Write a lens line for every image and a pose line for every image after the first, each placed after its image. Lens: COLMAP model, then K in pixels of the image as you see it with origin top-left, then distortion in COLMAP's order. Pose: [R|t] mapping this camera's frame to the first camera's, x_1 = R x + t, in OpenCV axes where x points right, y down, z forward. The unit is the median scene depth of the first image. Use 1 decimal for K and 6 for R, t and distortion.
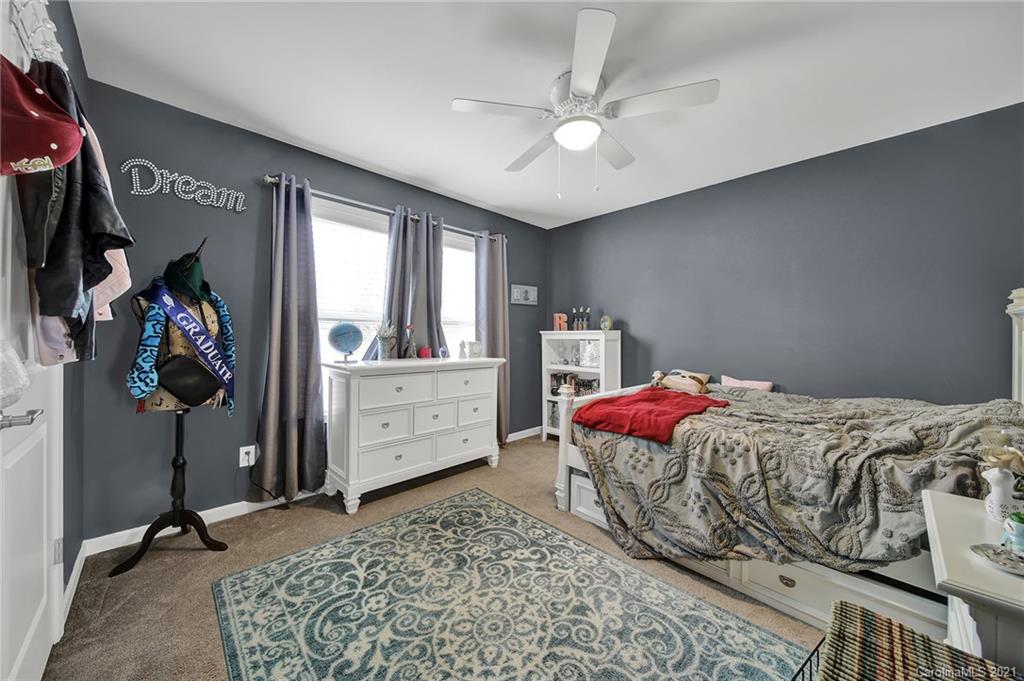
lens RADIAL K [[363.5, 0, 512.0], [0, 363.5, 340.5], [0, 0, 1]] dist [0.000708, -0.000088]
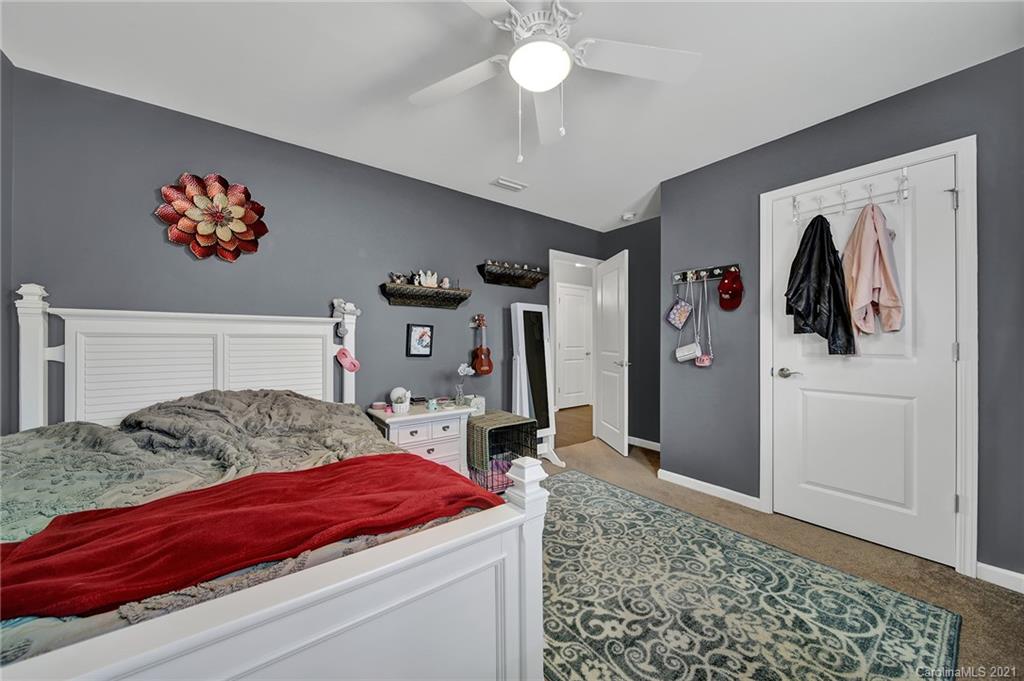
lens RADIAL K [[363.5, 0, 512.0], [0, 363.5, 340.5], [0, 0, 1]] dist [0.000708, -0.000088]
pose [[-0.992838, -0.002458, 0.119443, 0.165681], [-0.002124, 0.999993, 0.002921, -0.012494], [-0.119450, 0.002646, -0.992837, 1.976414]]
